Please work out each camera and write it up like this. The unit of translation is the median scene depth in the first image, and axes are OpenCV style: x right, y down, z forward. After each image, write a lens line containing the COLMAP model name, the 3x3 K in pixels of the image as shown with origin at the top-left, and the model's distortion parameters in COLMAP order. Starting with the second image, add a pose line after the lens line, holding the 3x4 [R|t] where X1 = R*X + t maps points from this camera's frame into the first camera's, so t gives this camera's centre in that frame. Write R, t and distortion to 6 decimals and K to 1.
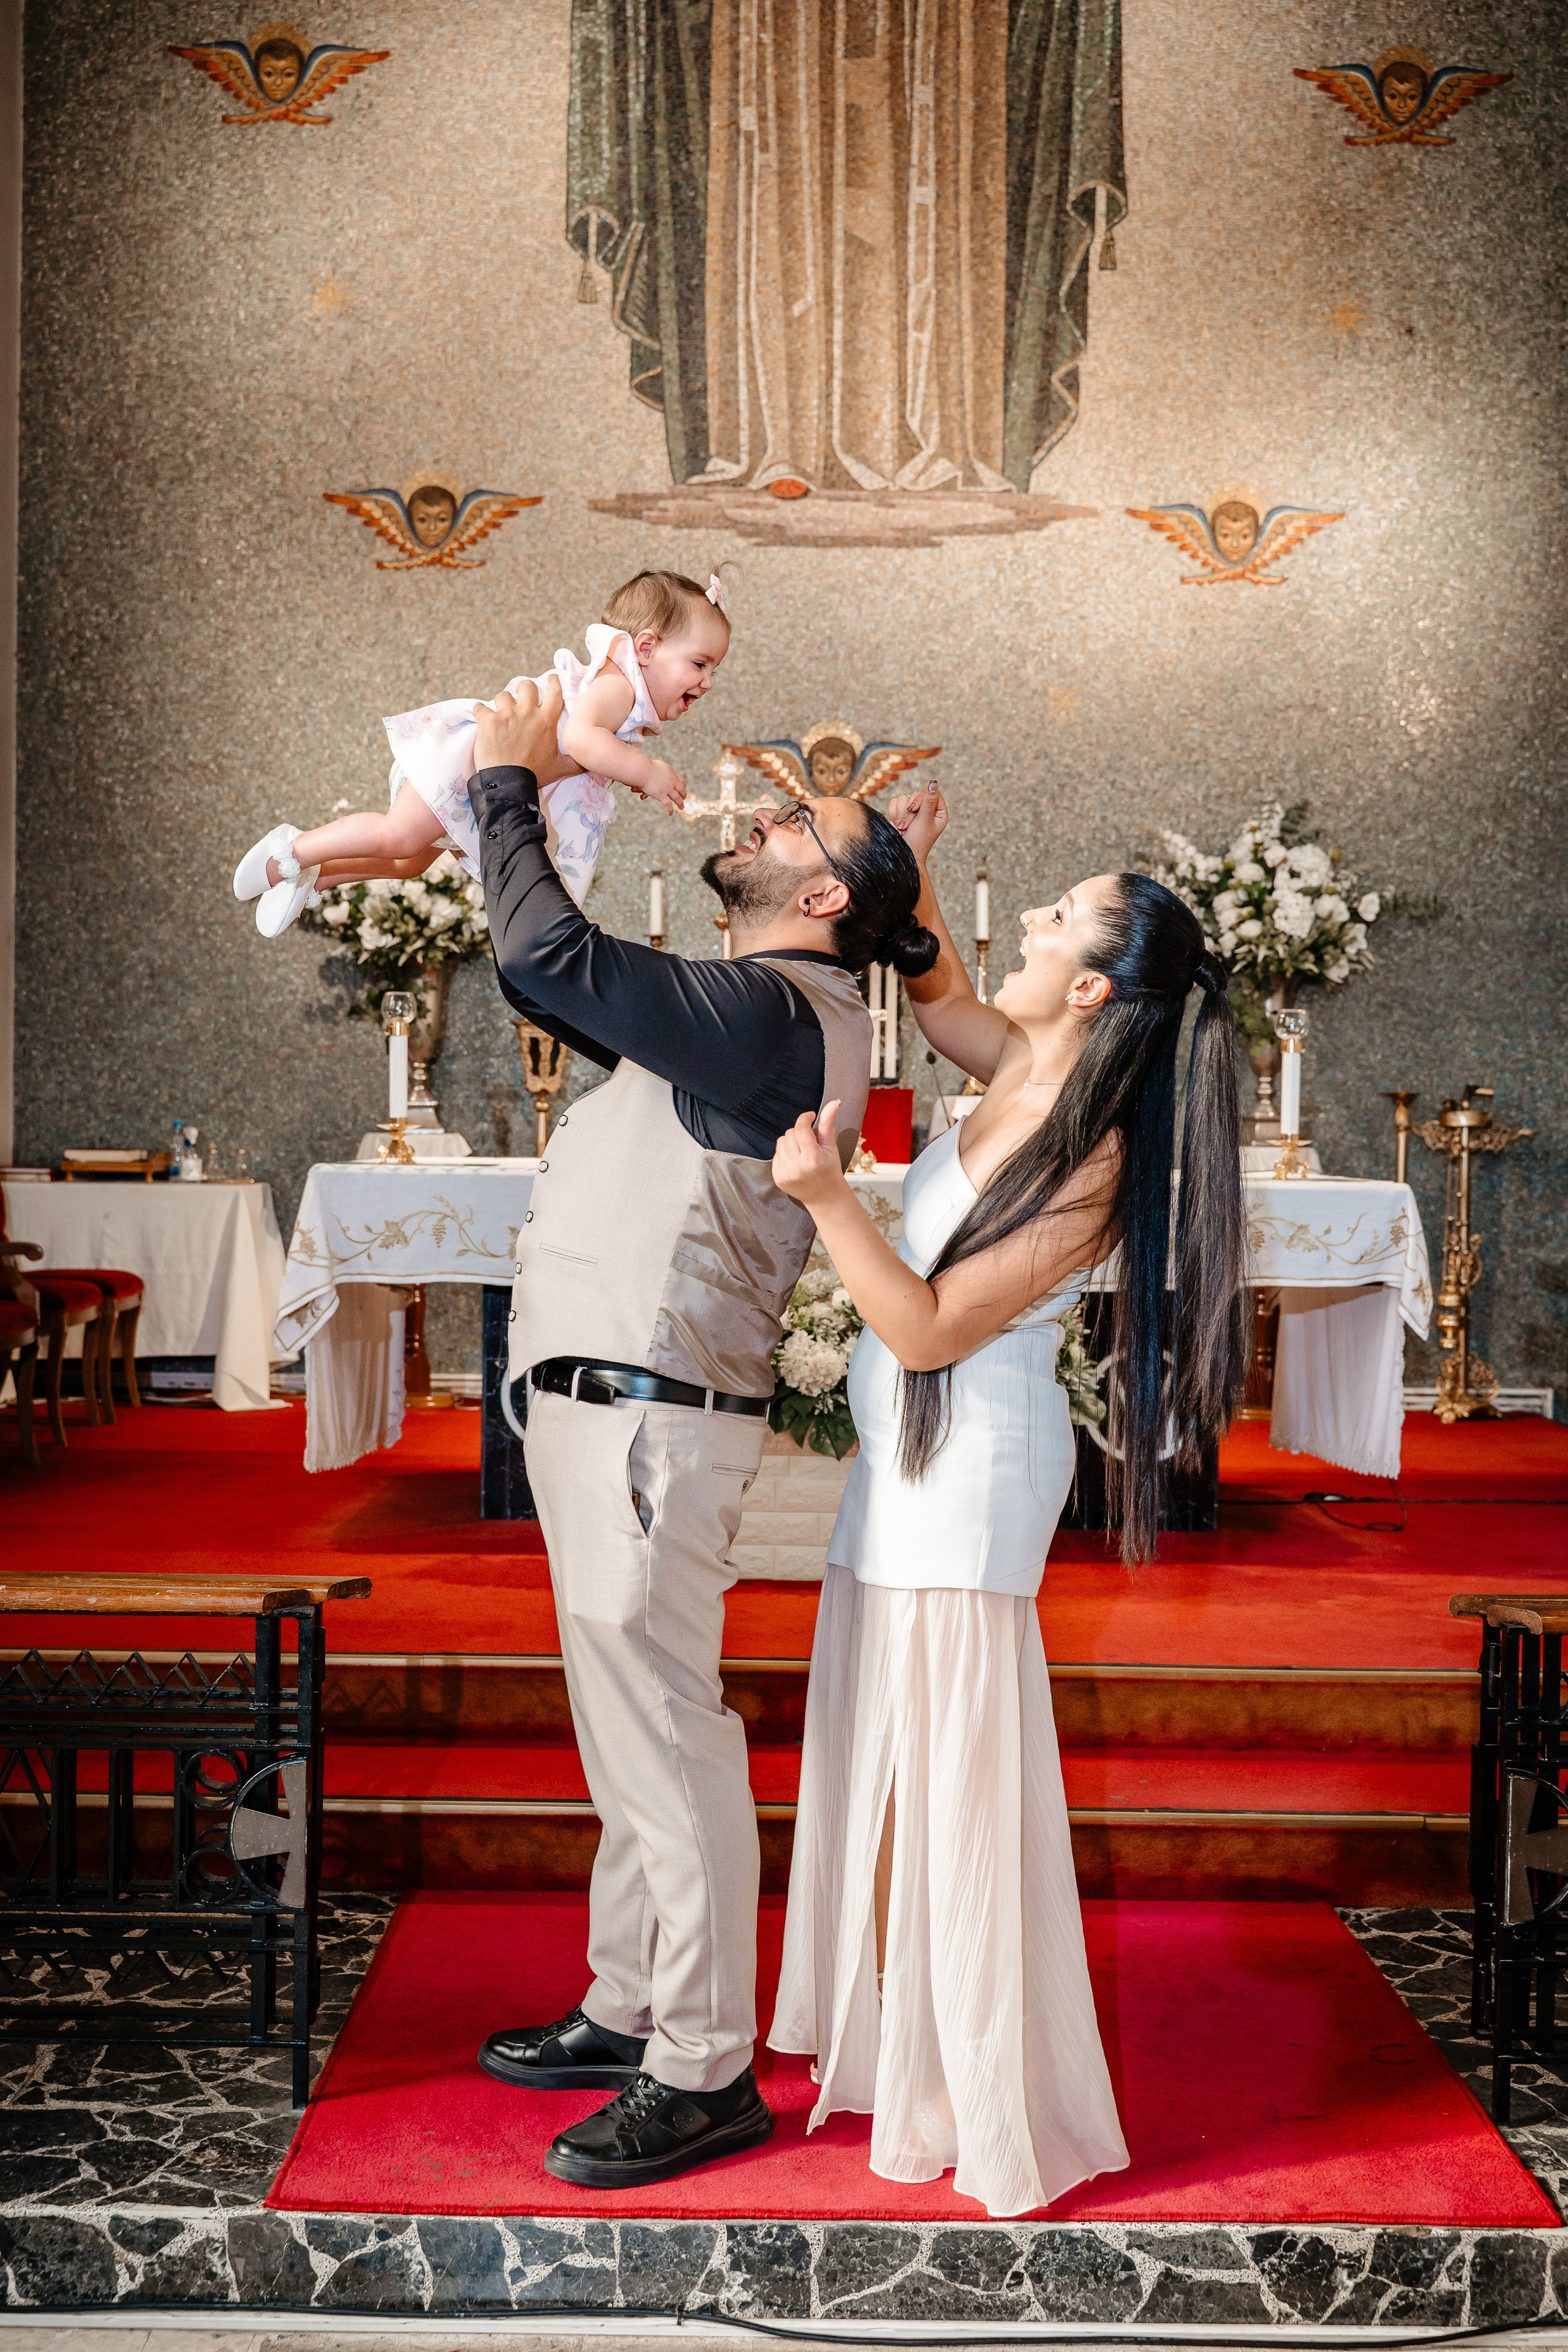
lens RADIAL K [[2423.6, 0, 784.0], [0, 2423.6, 1176.0], [0, 0, 1]] dist [0.011325, -0.007177]
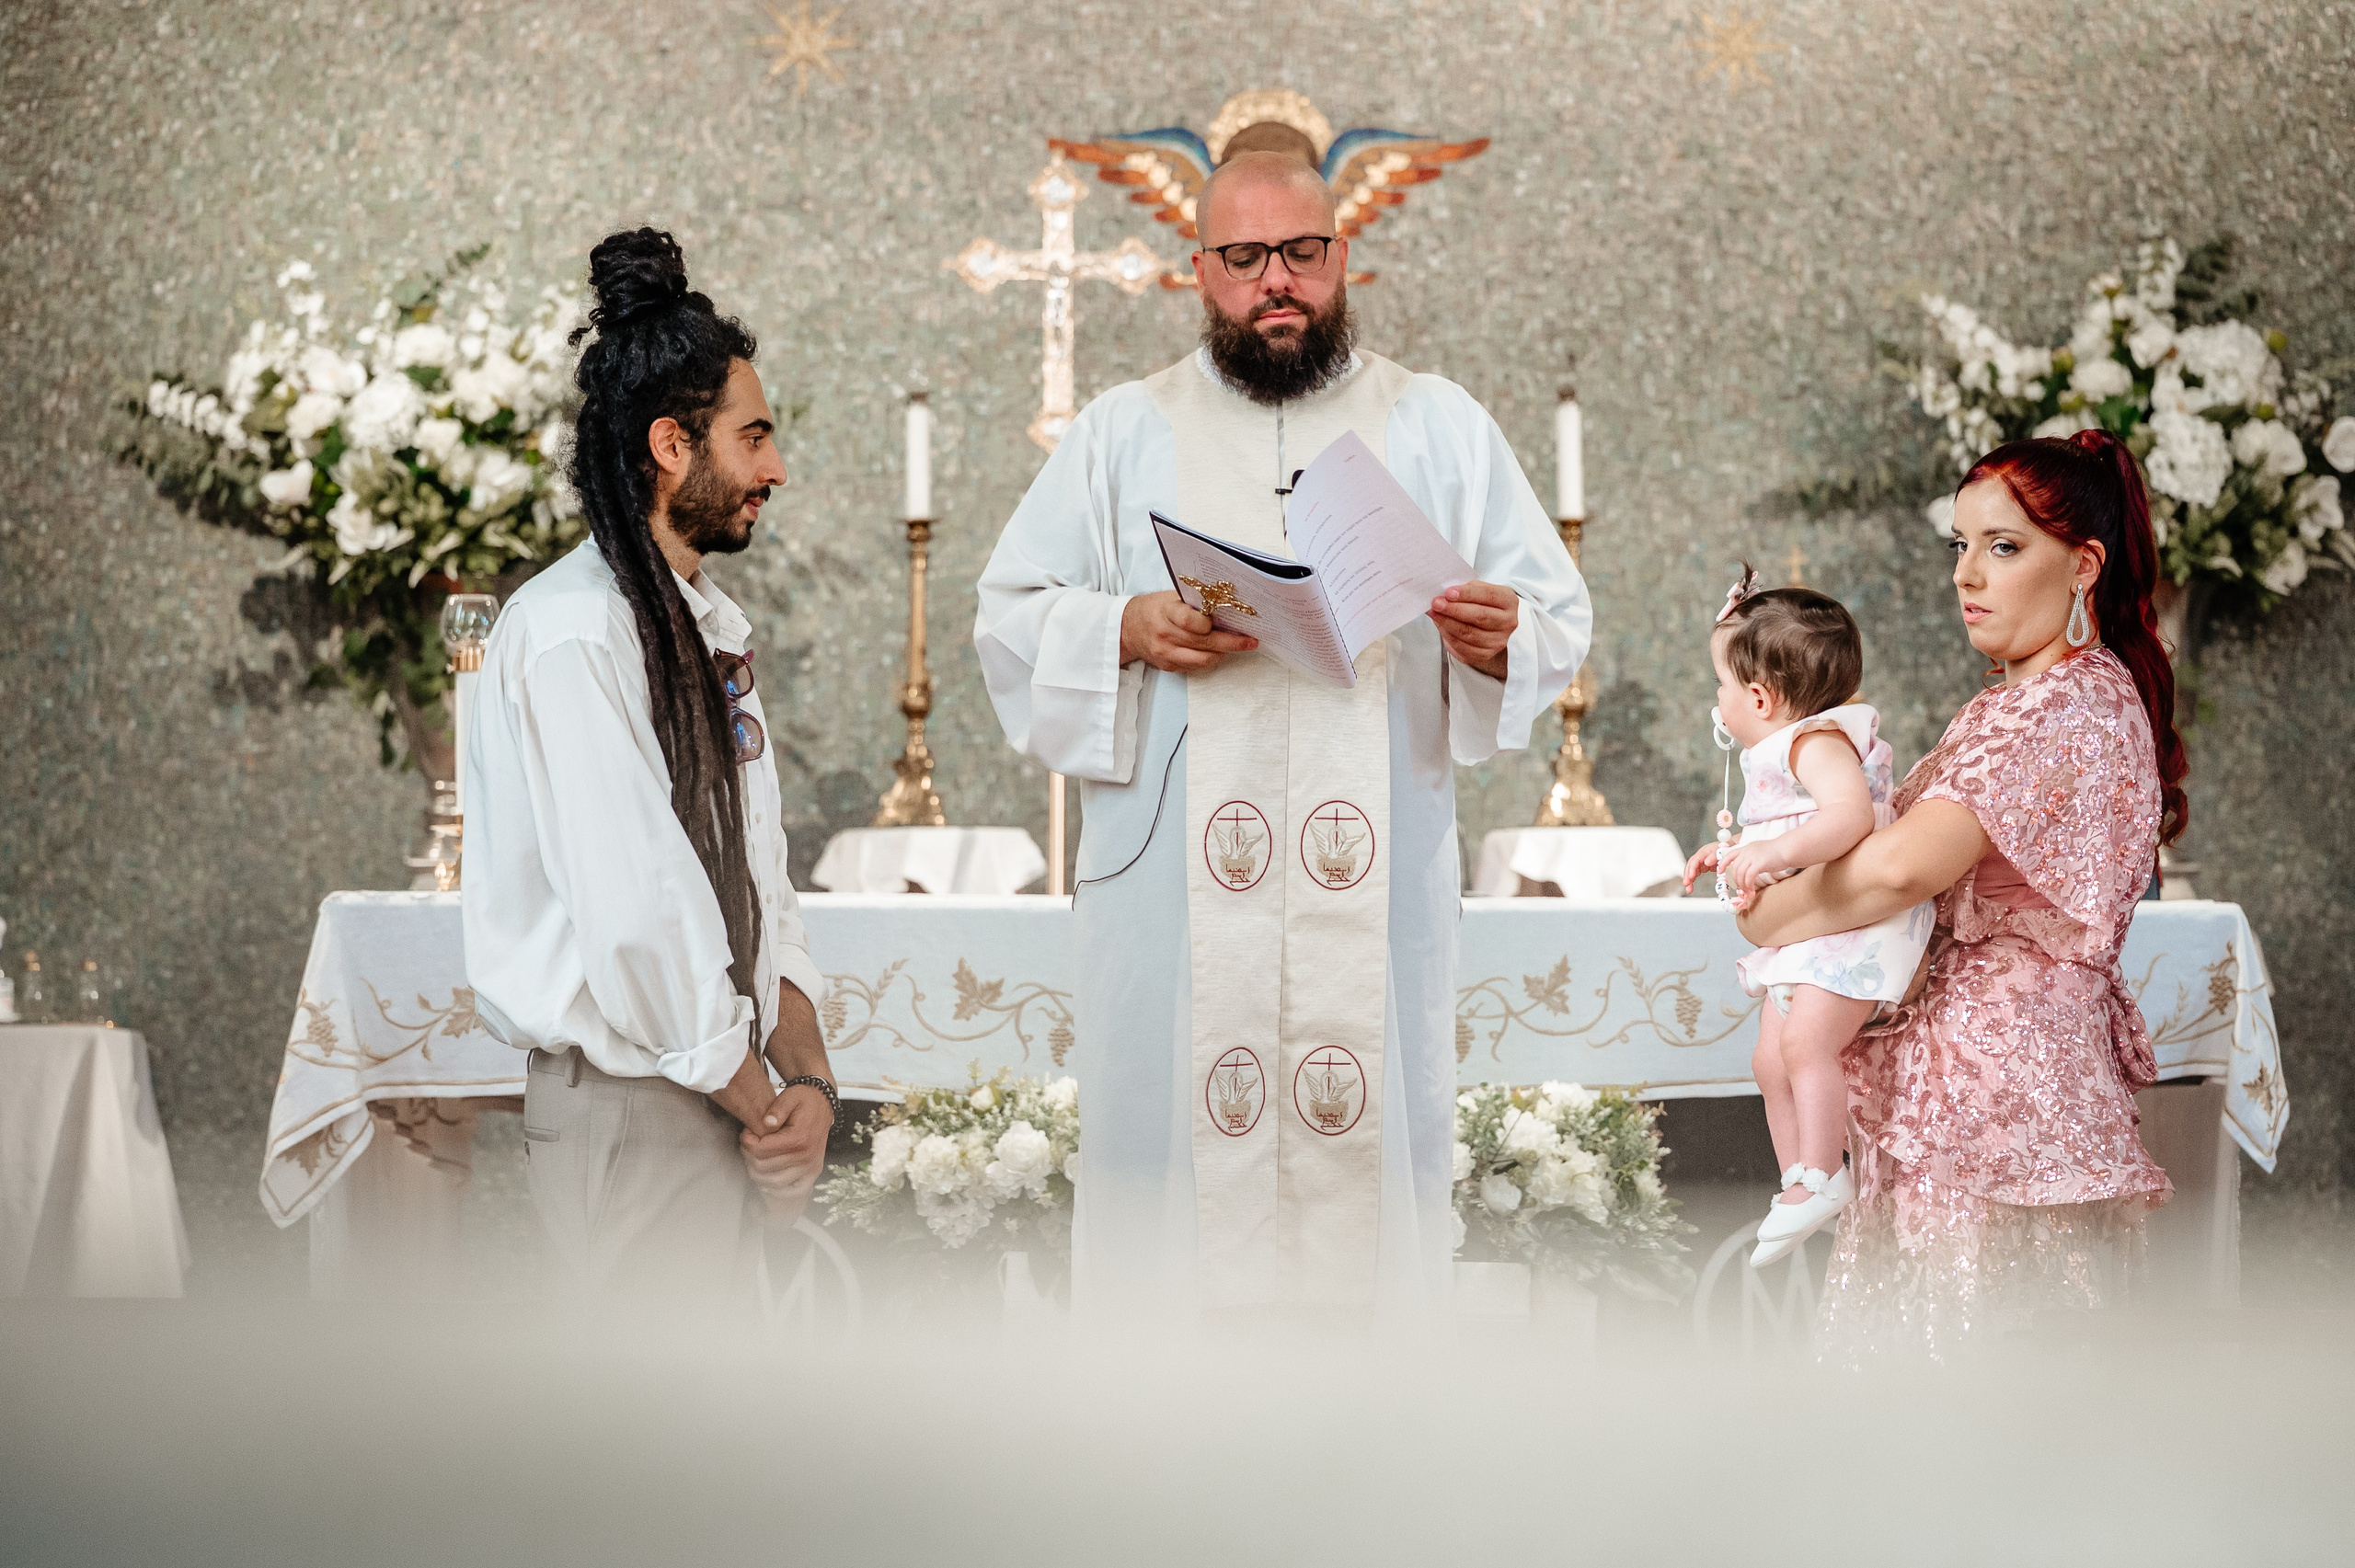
lens RADIAL K [[7428.4, 0, 1177.5], [0, 7428.4, 784.0], [0, 0, 1]] dist [-0.058376, 0.419767]
pose [[0.999745, -0.013638, -0.017997, 0.026899], [0.012170, 0.996777, -0.079289, 0.075890], [0.019020, 0.079050, 0.996689, -0.513273]]
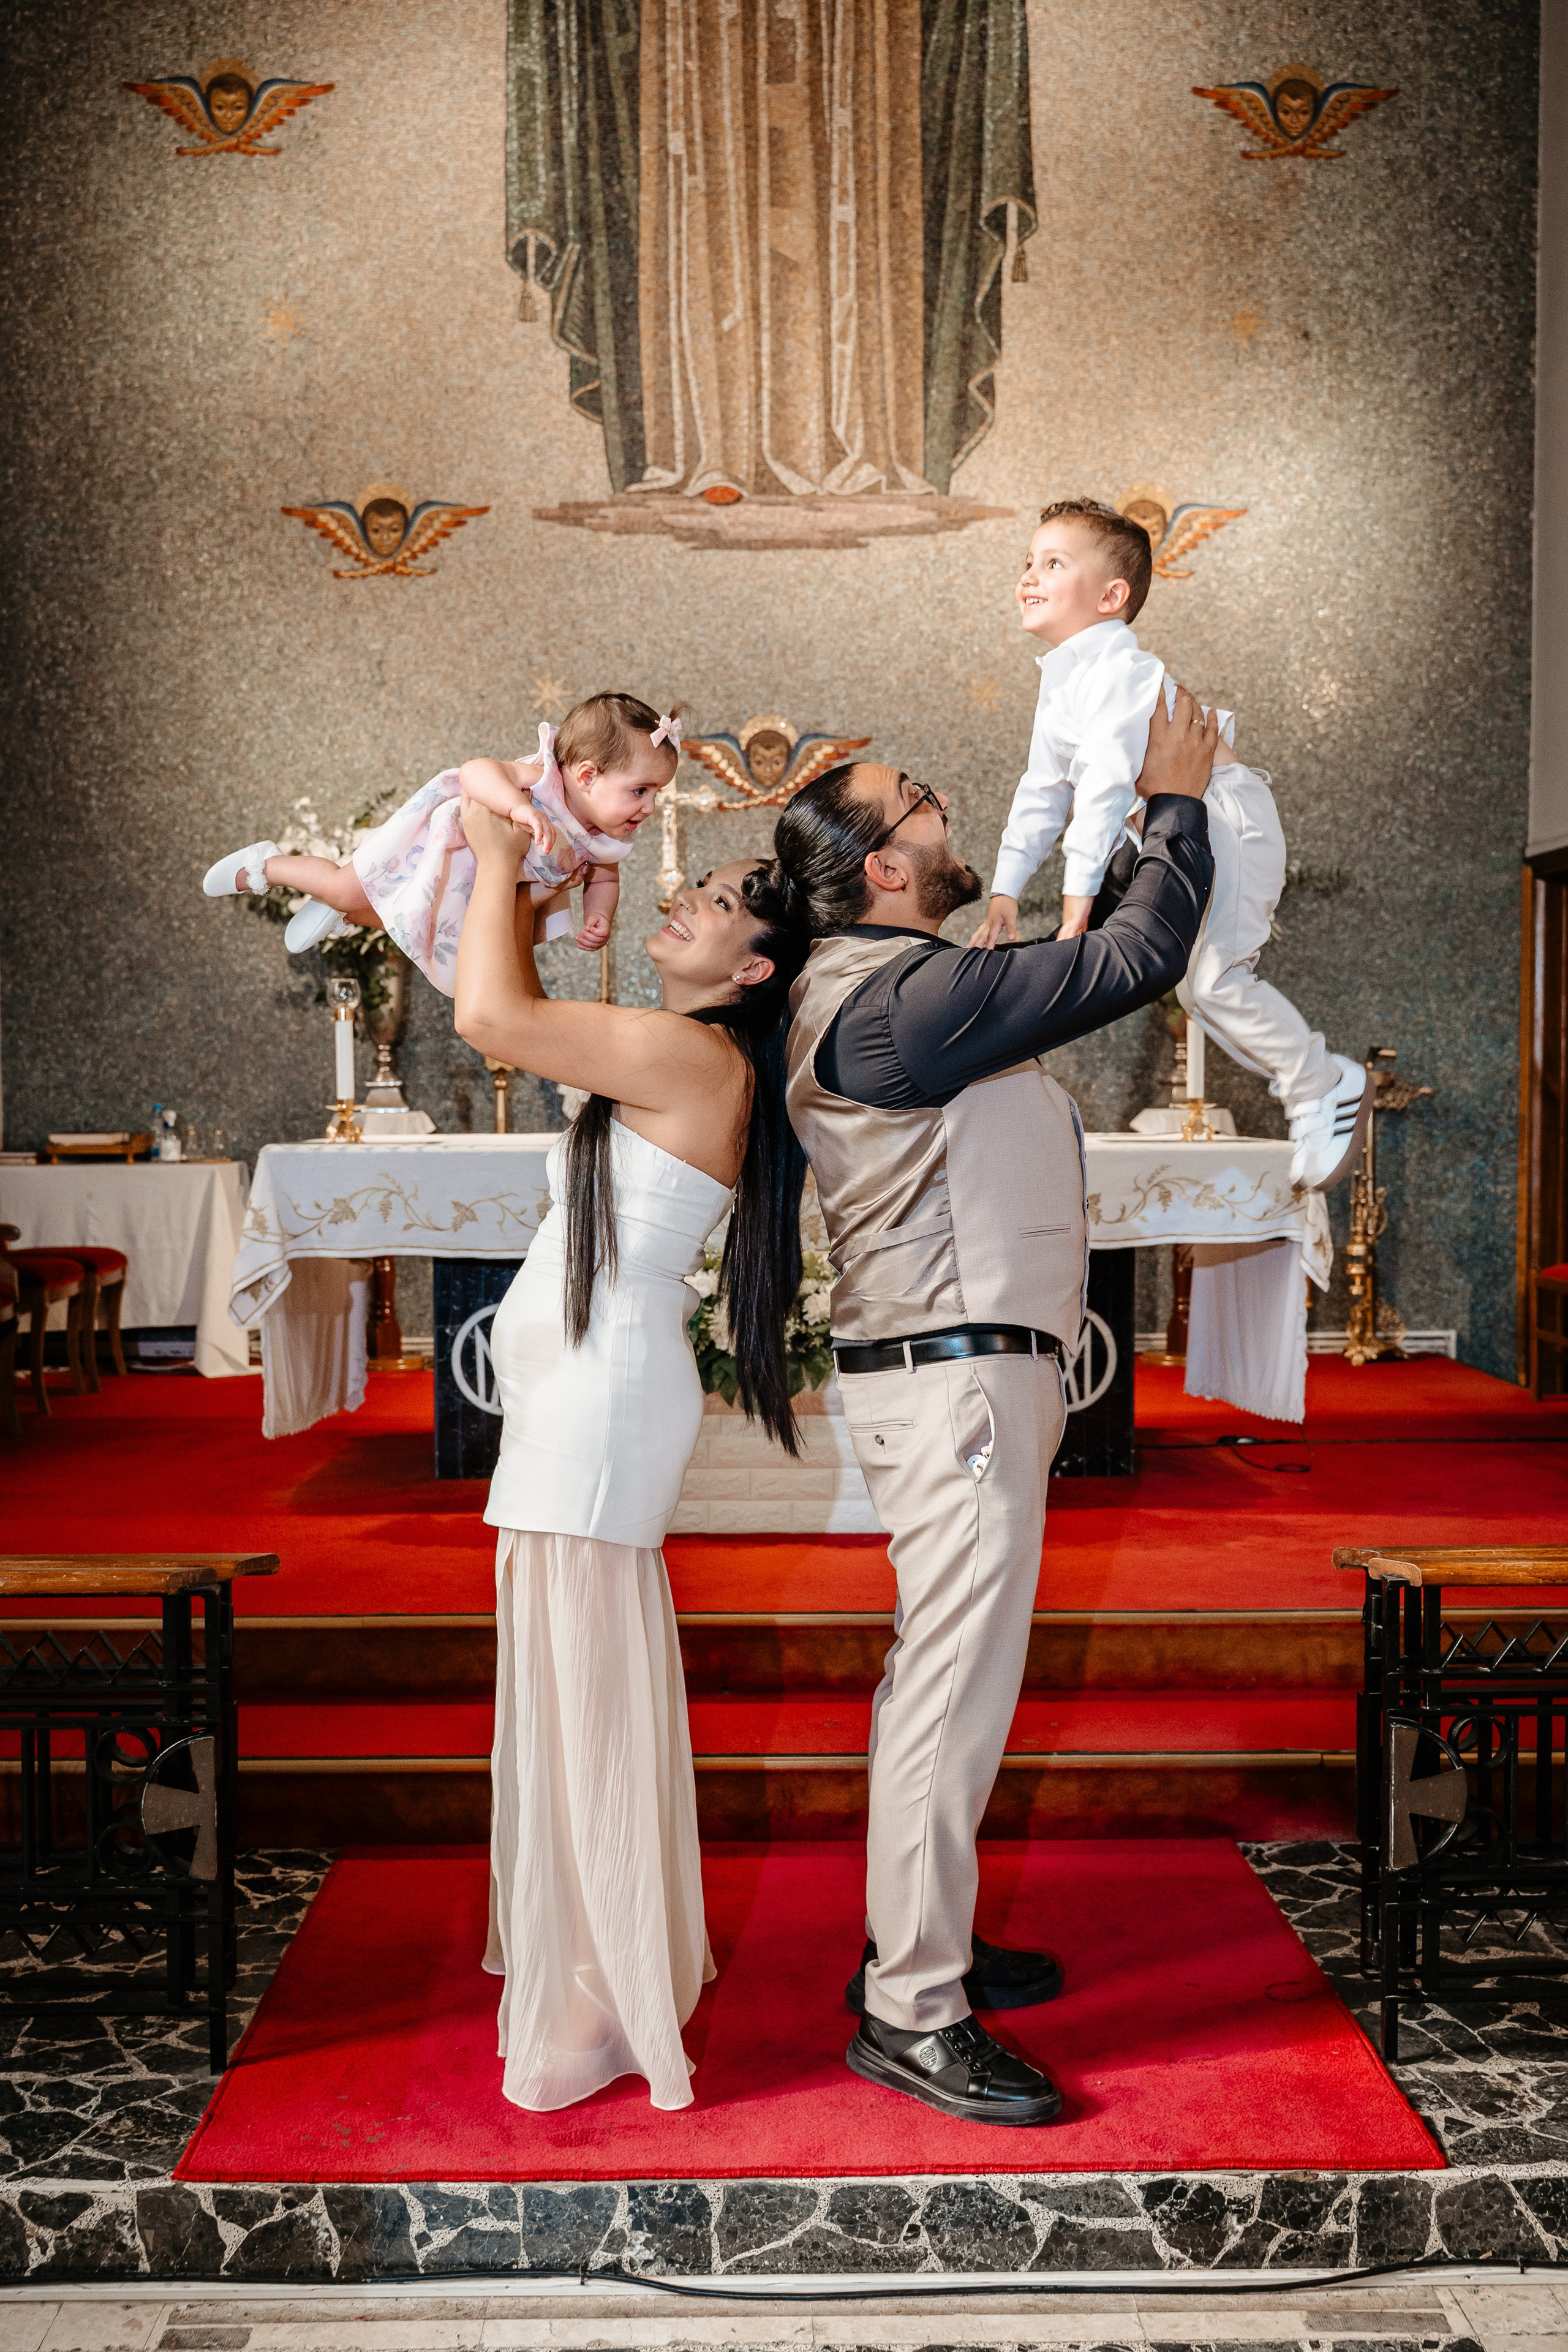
lens RADIAL K [[2223.9, 0, 784.0], [0, 2223.9, 1176.0], [0, 0, 1]] dist [0.008562, -0.002781]
pose [[0.999767, -0.019889, 0.008338, 0.014989], [0.019754, 0.999677, 0.016014, -0.001702], [-0.008654, -0.015845, 0.999837, 0.025556]]
